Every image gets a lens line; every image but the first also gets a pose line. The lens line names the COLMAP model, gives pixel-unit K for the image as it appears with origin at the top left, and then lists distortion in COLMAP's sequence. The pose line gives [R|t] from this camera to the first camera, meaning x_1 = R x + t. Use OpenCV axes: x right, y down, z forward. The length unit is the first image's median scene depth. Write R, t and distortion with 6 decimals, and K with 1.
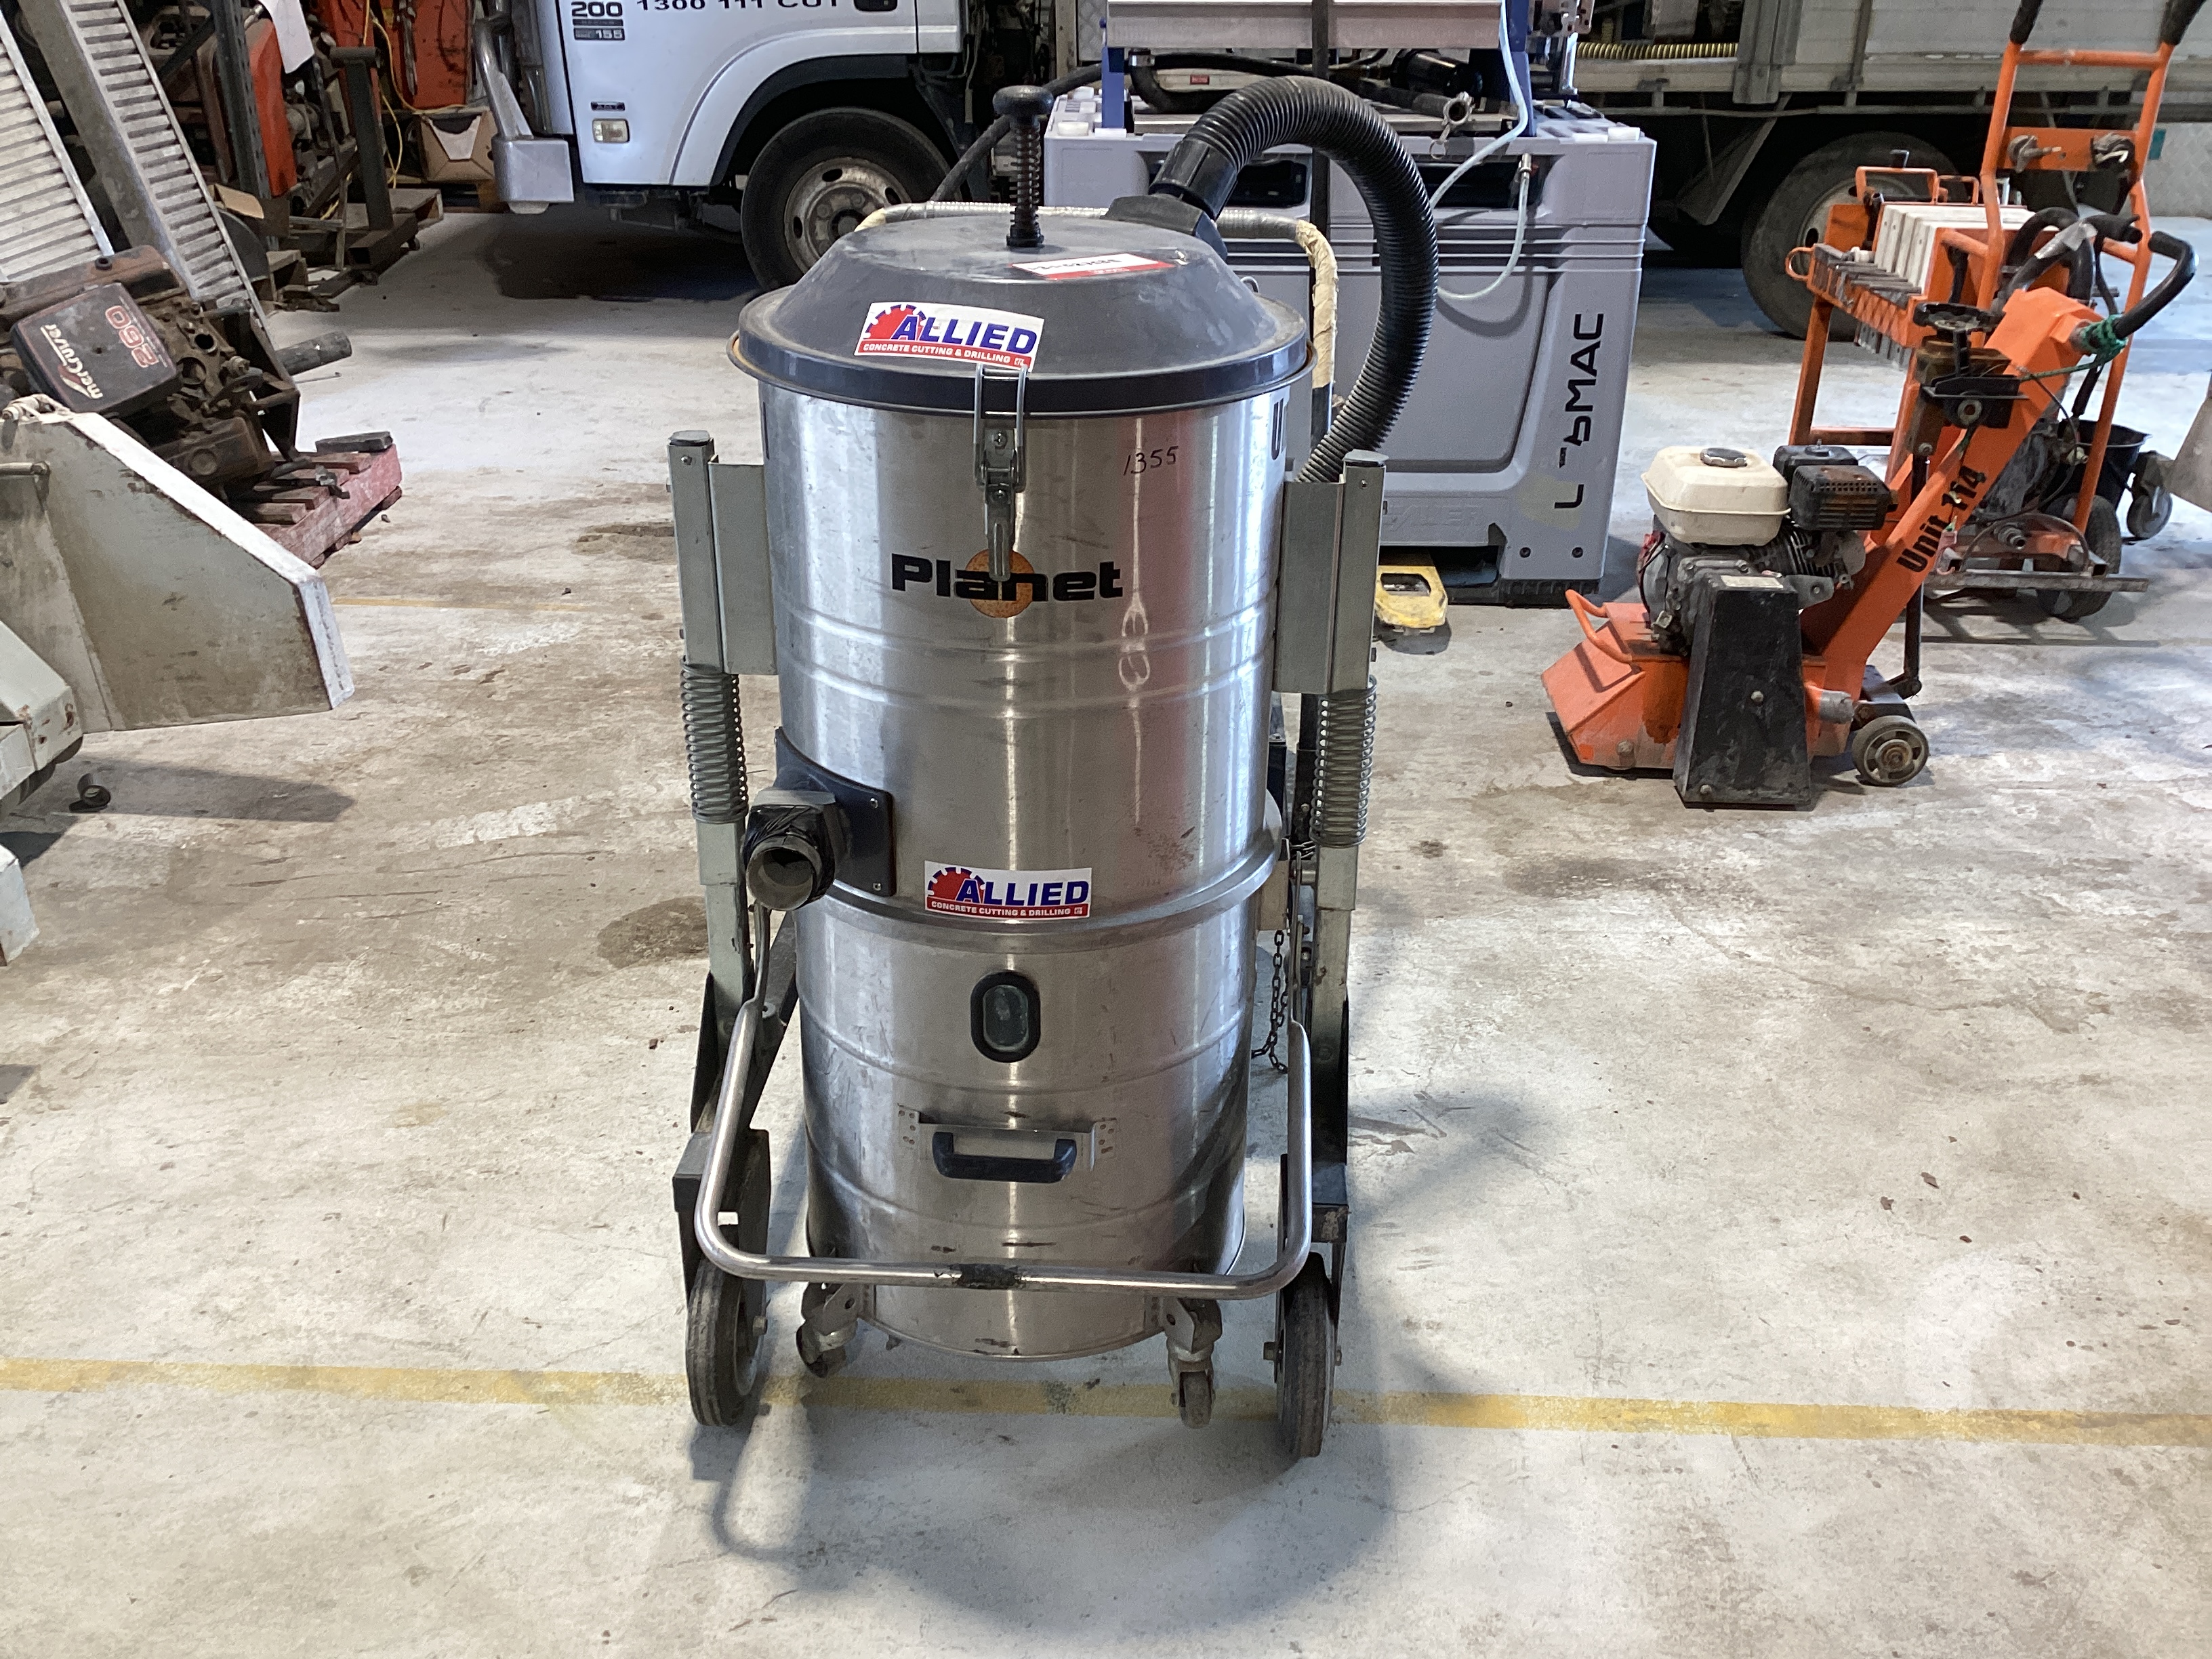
lens RADIAL K [[1994.7, 0, 1104.3], [0, 1994.7, 829.1], [0, 0, 1]] dist [0.128775, -0.255276]
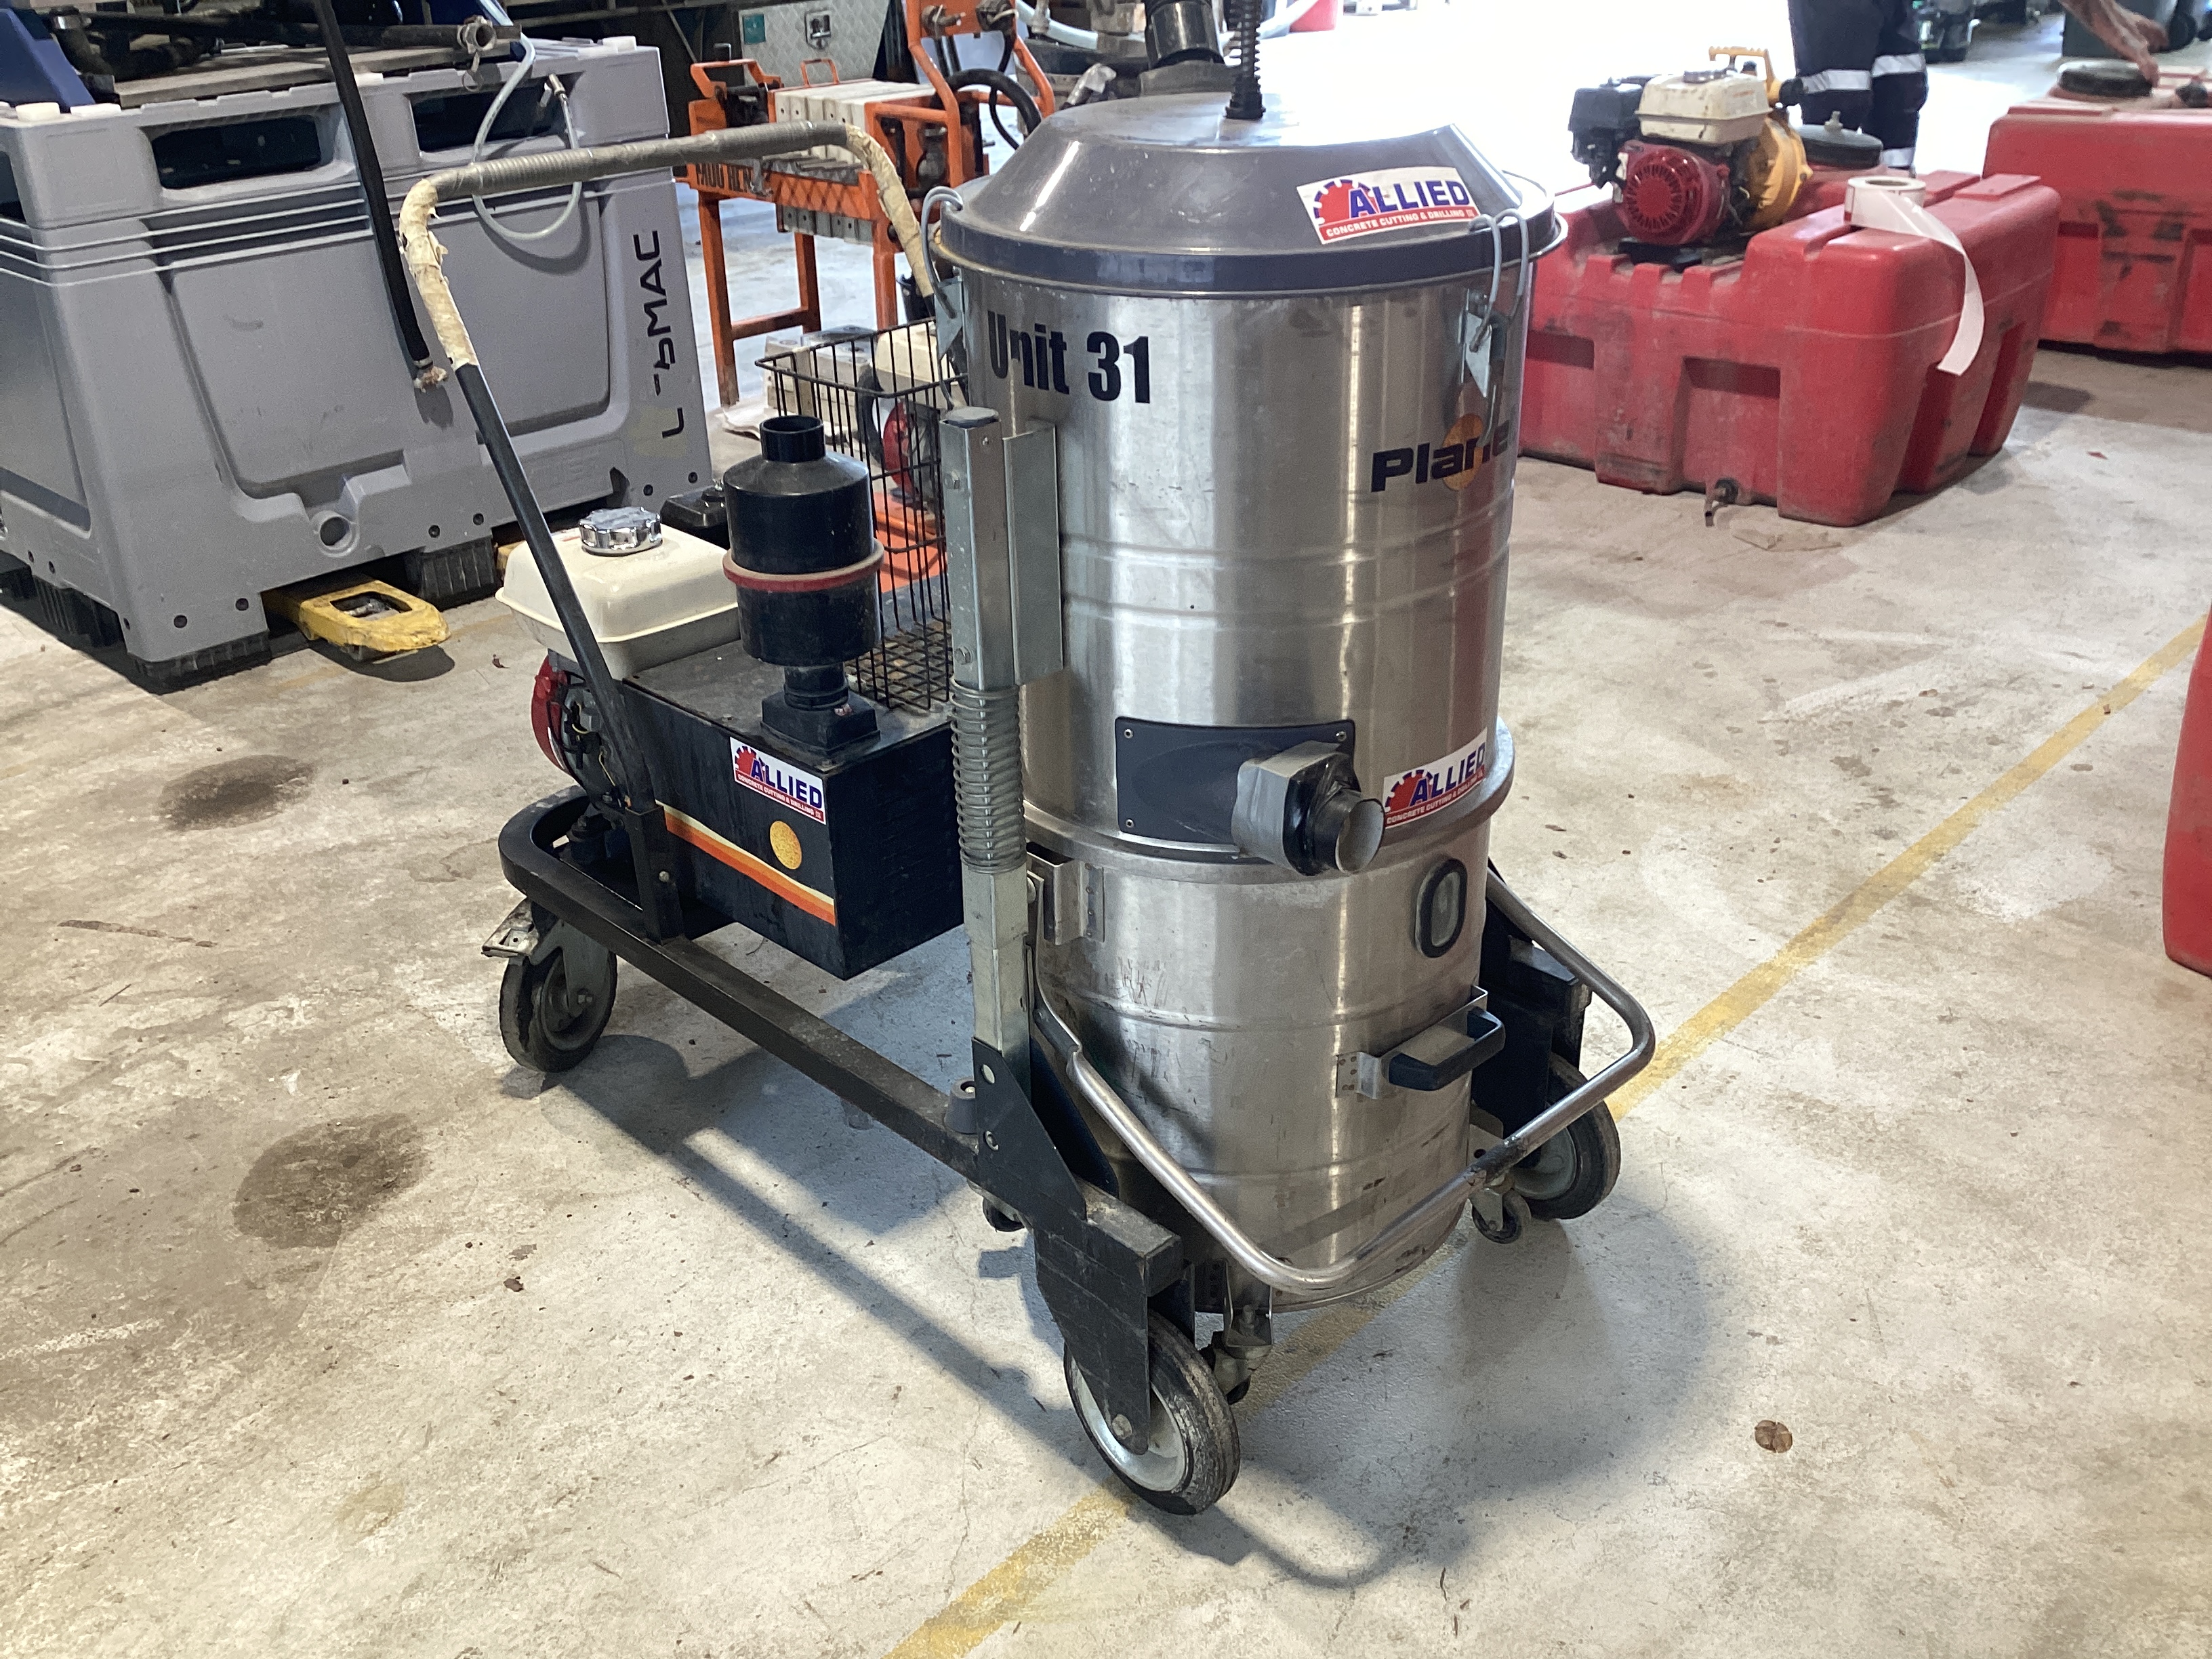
lens RADIAL K [[2001.9, 0, 1107.9], [0, 2001.9, 833.8], [0, 0, 1]] dist [0.116441, -0.224319]
pose [[0.675952, -0.360023, 0.643018, -0.333131], [0.343845, 0.925824, 0.156909, -0.064009], [-0.651813, 0.115035, 0.749605, 0.159748]]
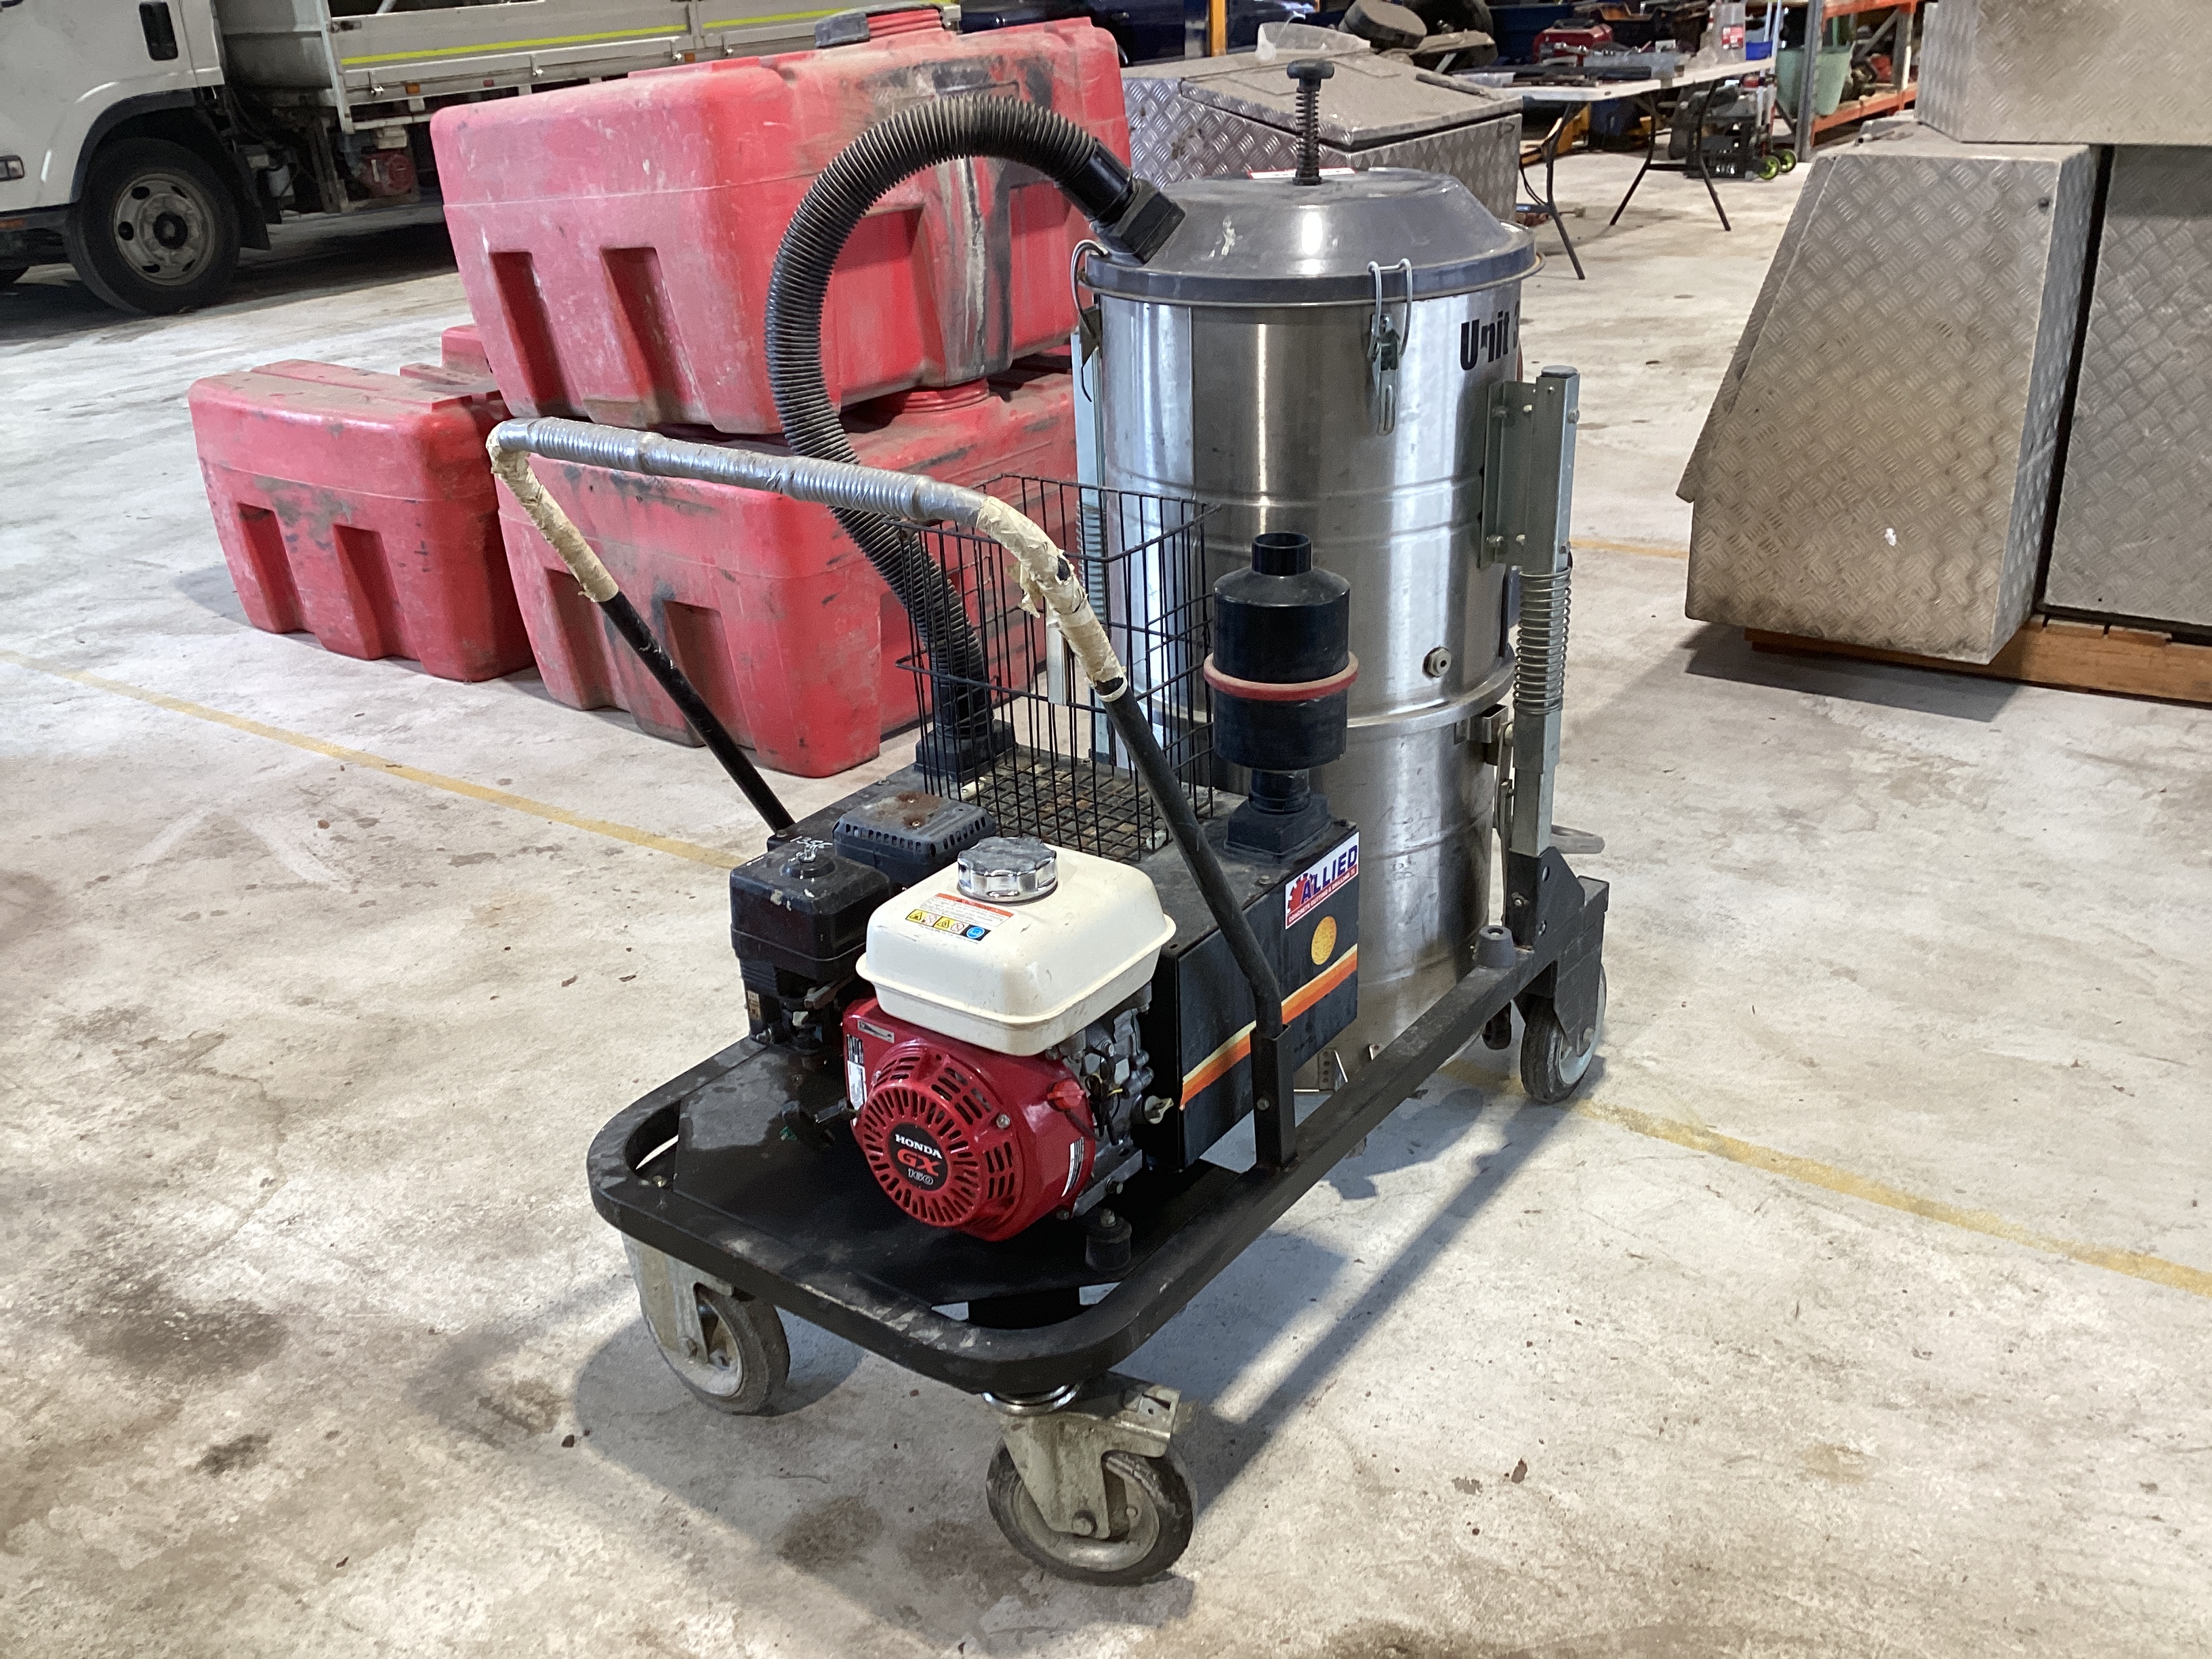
lens RADIAL K [[1996.6, 0, 1107.8], [0, 1996.6, 837.4], [0, 0, 1]] dist [0.102637, -0.190384]
pose [[-0.838949, -0.210321, 0.501926, -0.273981], [0.255159, 0.662624, 0.704147, -0.393677], [-0.480685, 0.718814, -0.502243, 0.832979]]
